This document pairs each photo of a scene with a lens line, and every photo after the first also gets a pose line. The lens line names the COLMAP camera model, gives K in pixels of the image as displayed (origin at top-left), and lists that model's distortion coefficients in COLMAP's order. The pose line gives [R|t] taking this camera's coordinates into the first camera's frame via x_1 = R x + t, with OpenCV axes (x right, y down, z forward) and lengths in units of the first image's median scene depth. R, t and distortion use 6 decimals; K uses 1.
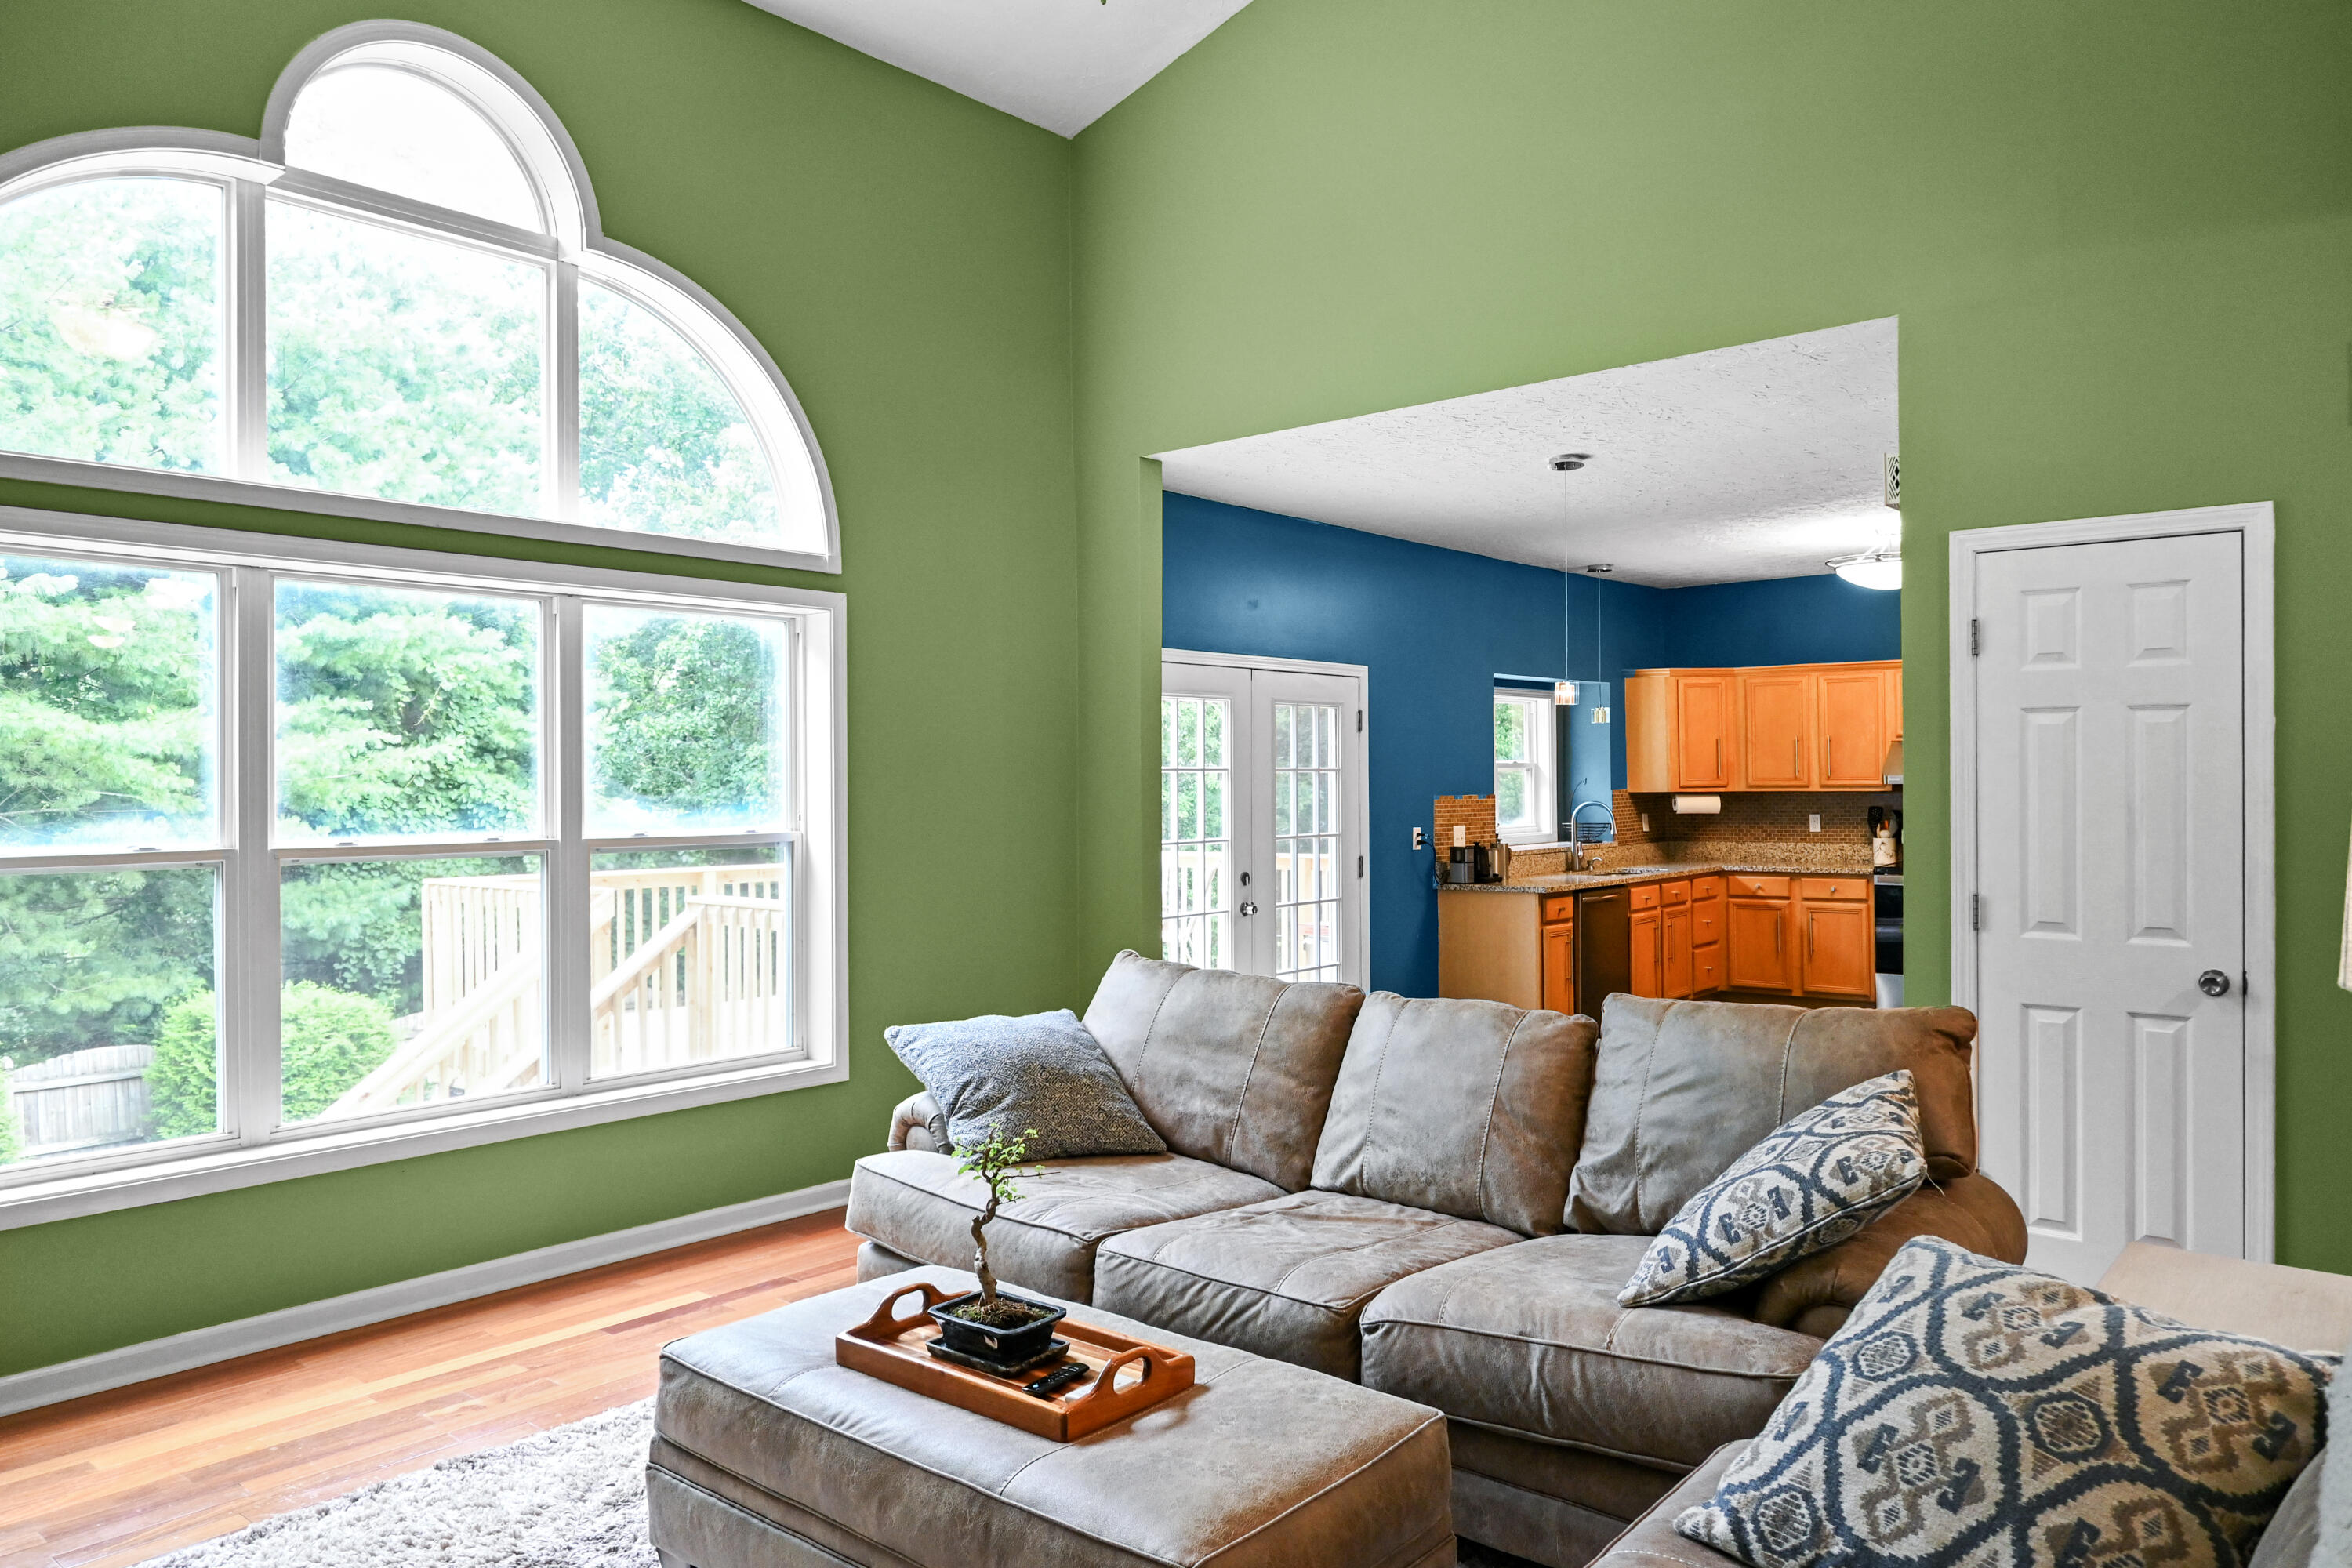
lens RADIAL K [[1631.6, 0, 1166.9], [0, 1631.6, 767.8], [0, 0, 1]] dist [-0.021253, 0.012666]
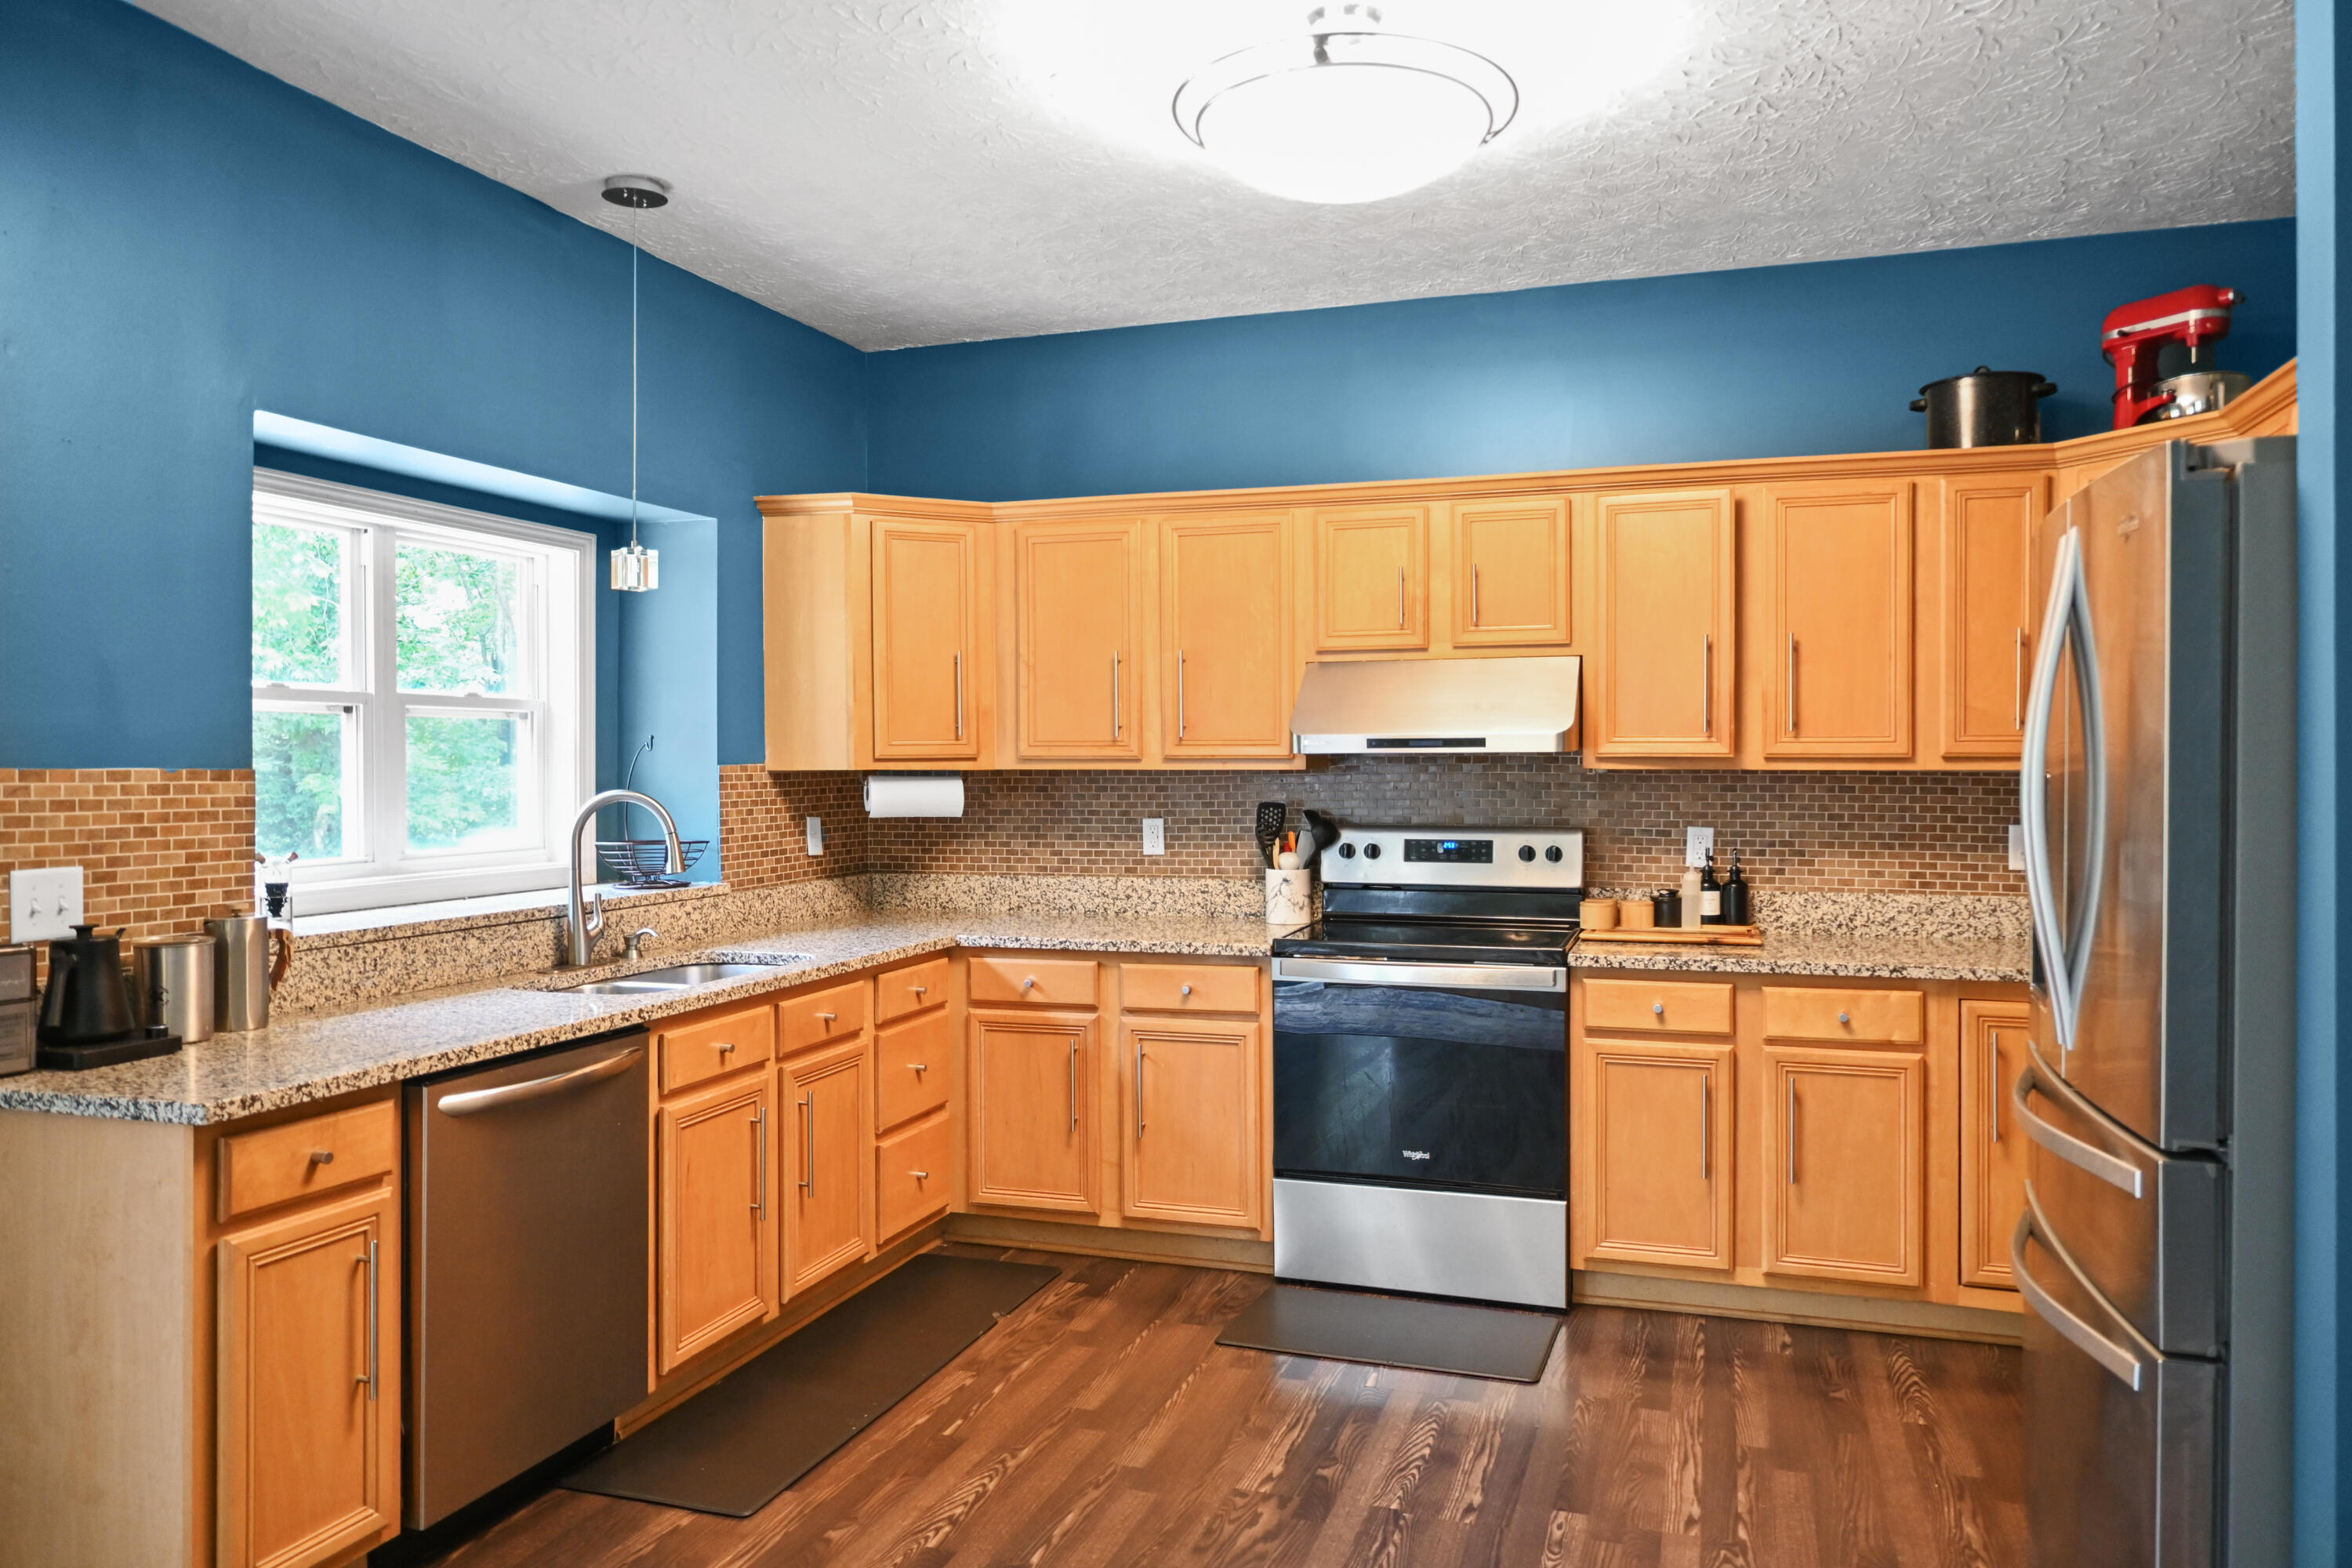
lens RADIAL K [[1631.6, 0, 1178.0], [0, 1631.6, 773.6], [0, 0, 1]] dist [-0.021253, 0.012666]
pose [[0.928623, 0.005786, 0.370981, 0.234046], [-0.009498, 0.999921, 0.008179, 0.011730], [-0.370904, -0.011119, 0.928605, 0.568883]]
